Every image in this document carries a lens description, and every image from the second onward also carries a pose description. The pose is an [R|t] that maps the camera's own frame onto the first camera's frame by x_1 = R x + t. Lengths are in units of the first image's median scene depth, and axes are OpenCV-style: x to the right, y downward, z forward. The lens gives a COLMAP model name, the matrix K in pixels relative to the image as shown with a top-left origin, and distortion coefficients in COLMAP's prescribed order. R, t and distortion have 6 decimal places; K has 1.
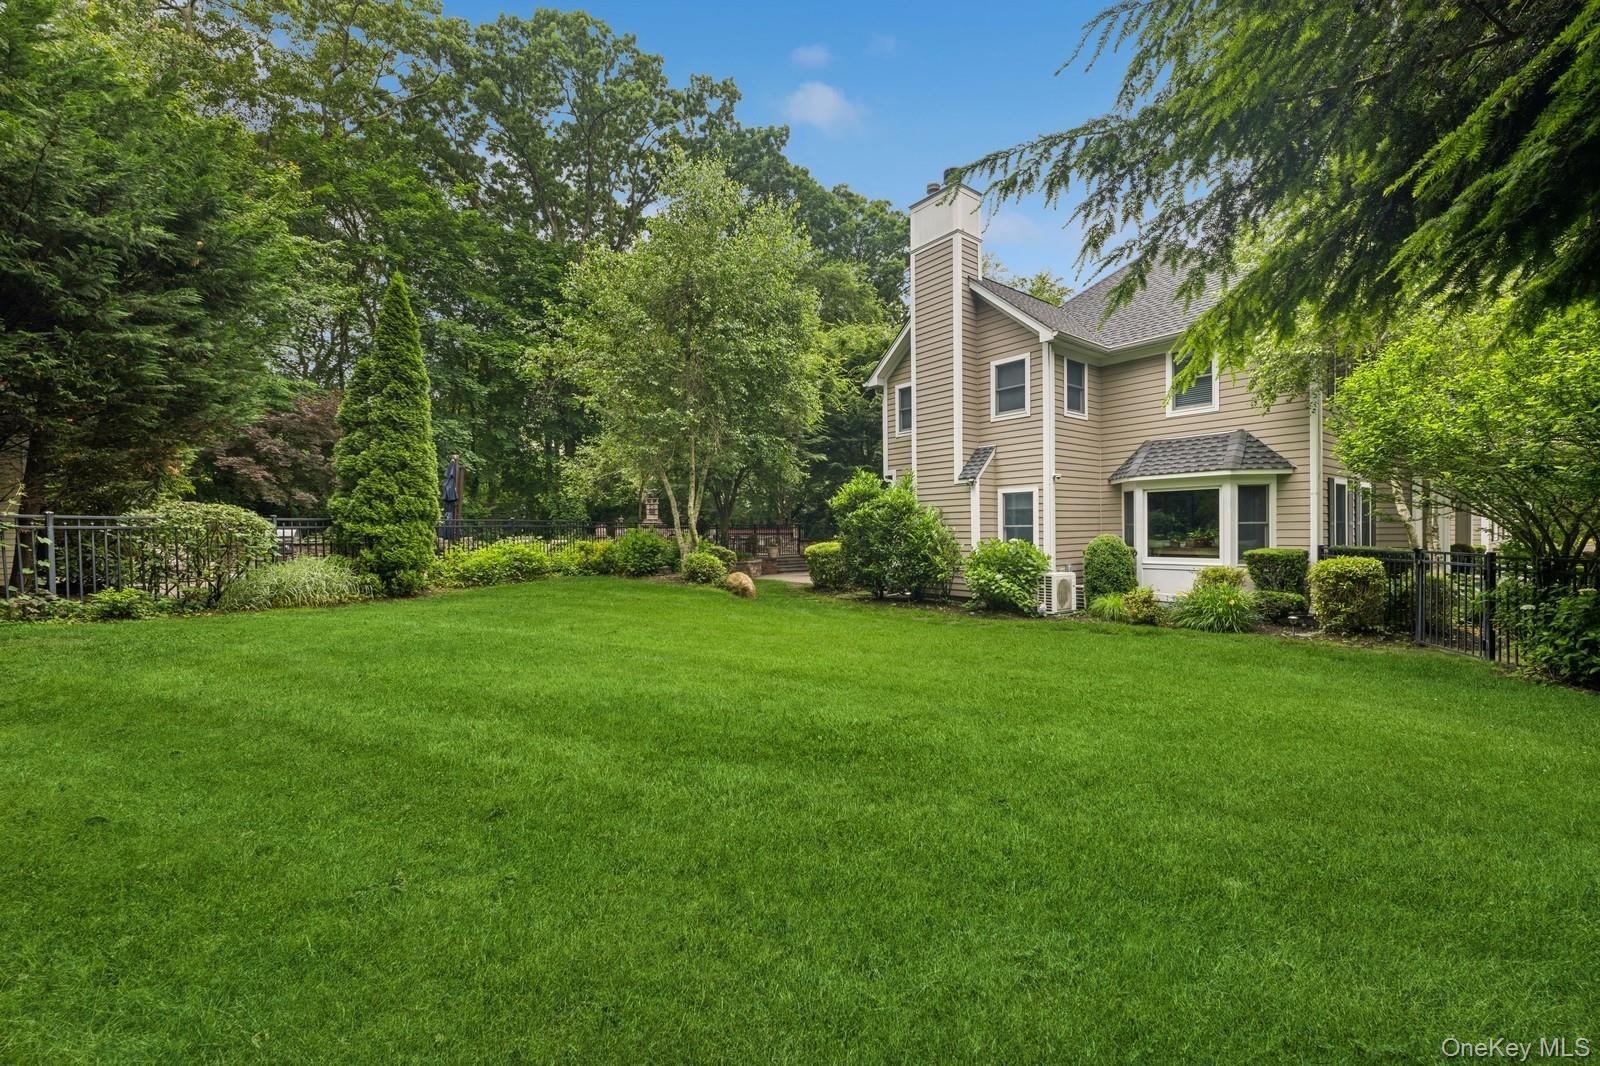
lens RADIAL K [[643.7, 0, 798.0], [0, 643.7, 535.3], [0, 0, 1]] dist [-0.000541, -0.000066]
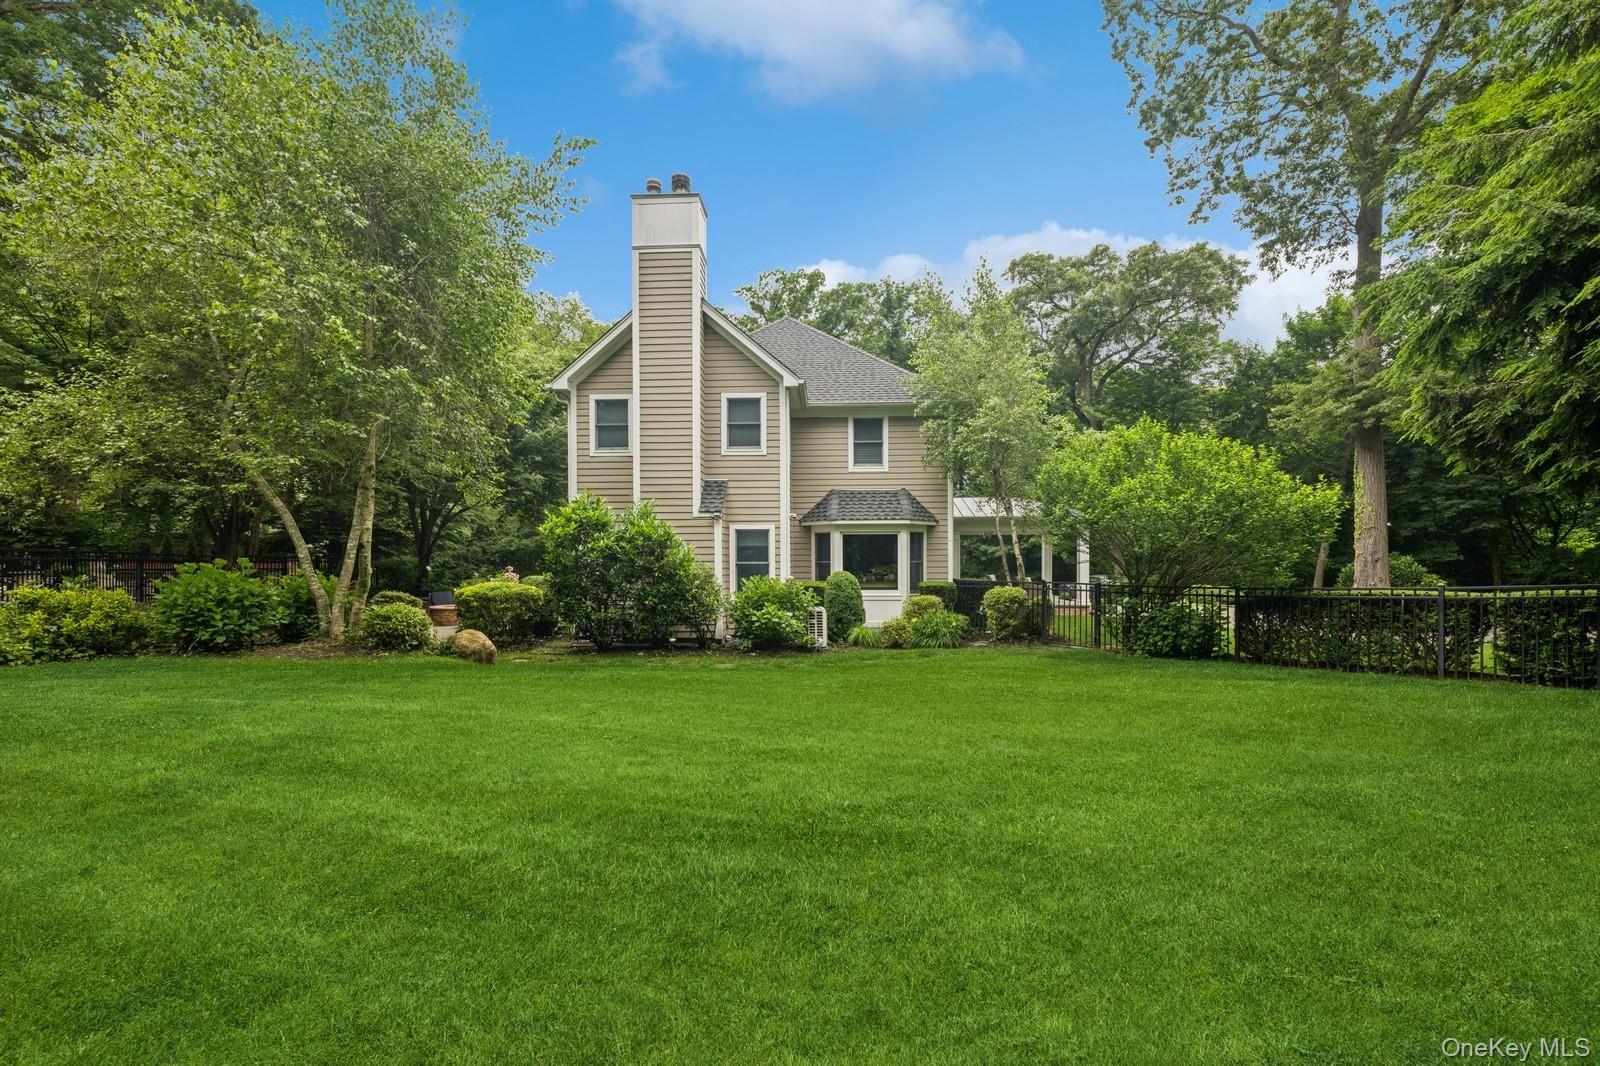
lens RADIAL K [[643.7, 0, 803.6], [0, 643.7, 563.0], [0, 0, 1]] dist [-0.000541, -0.000066]
pose [[0.652244, 0.002341, 0.758005, -0.374439], [-0.000139, 0.999996, -0.002969, -0.011215], [-0.758009, 0.001832, 0.652242, 0.288881]]
